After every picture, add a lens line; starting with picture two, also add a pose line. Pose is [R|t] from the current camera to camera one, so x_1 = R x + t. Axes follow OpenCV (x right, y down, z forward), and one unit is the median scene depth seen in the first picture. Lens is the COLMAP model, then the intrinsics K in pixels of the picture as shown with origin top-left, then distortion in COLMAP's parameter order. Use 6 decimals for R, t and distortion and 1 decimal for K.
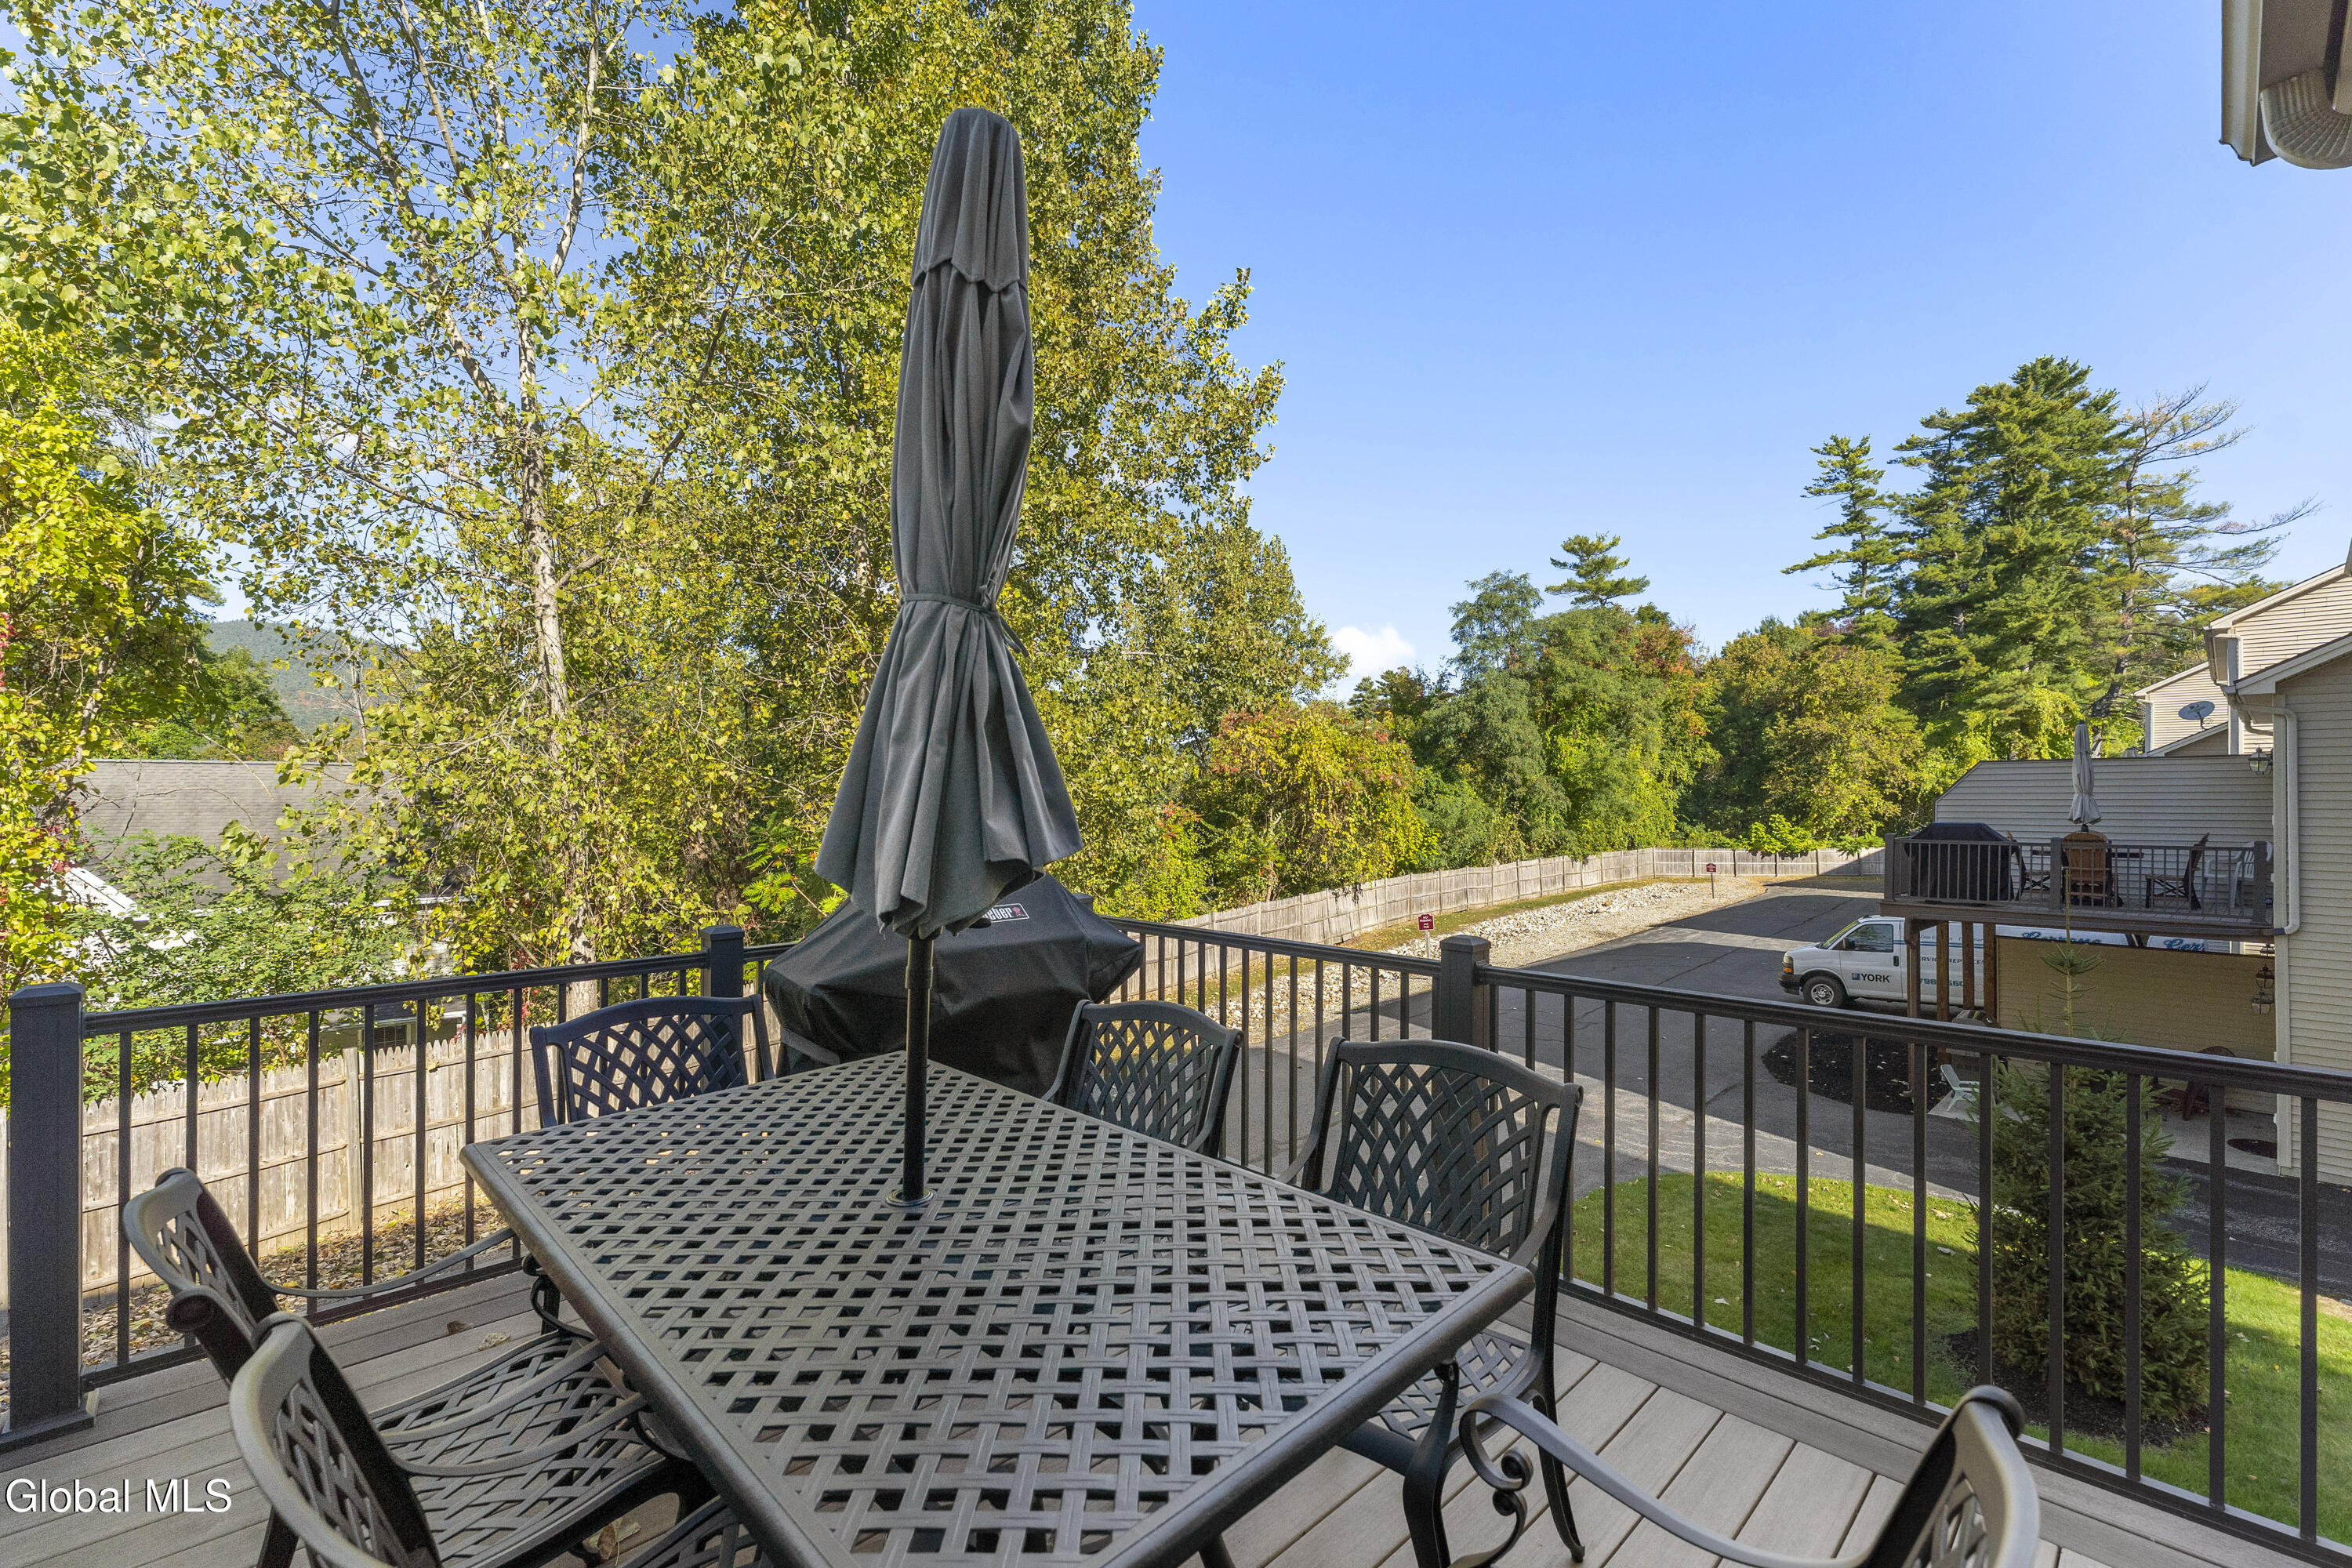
lens RADIAL K [[991.1, 0, 1178.3], [0, 991.1, 796.8], [0, 0, 1]] dist [-0.003084, -0.000257]
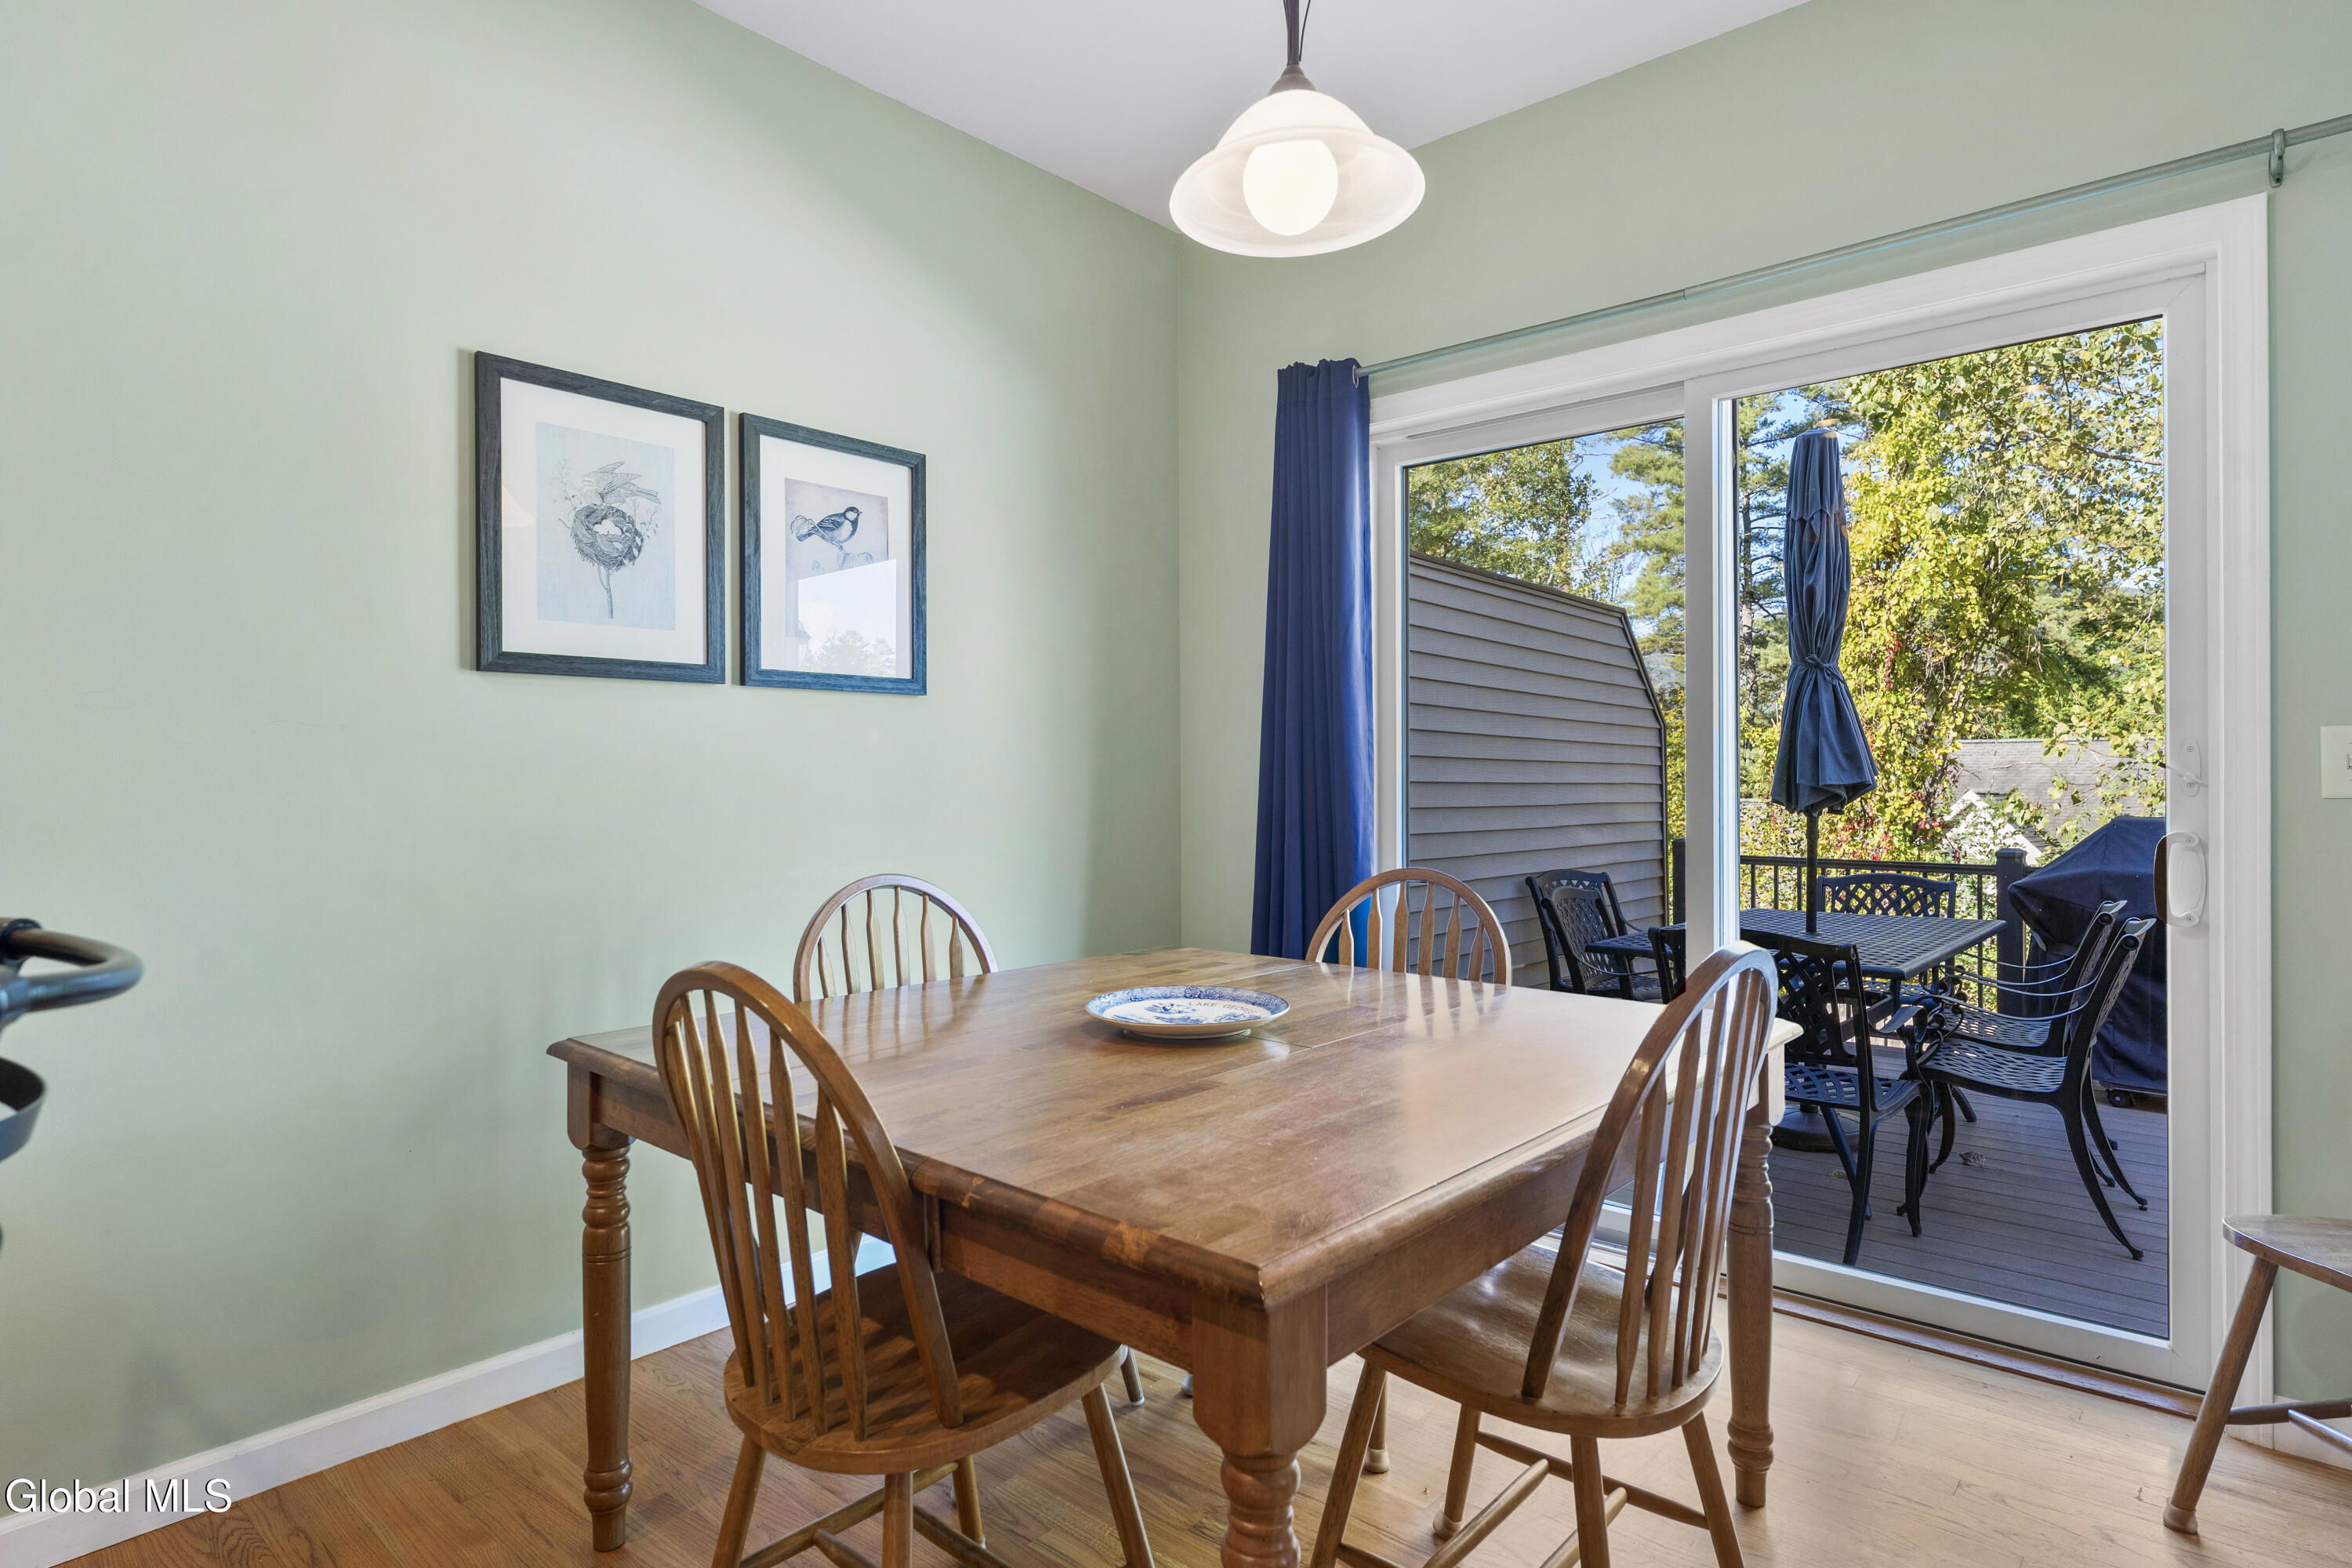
lens RADIAL K [[1205.7, 0, 1185.0], [0, 1205.7, 774.0], [0, 0, 1]] dist [-0.018118, -0.001947]
pose [[0.087564, -0.004751, -0.996148, 0.299155], [0.008988, 0.999952, -0.003979, 0.001512], [0.996118, -0.008605, 0.087602, -0.085990]]
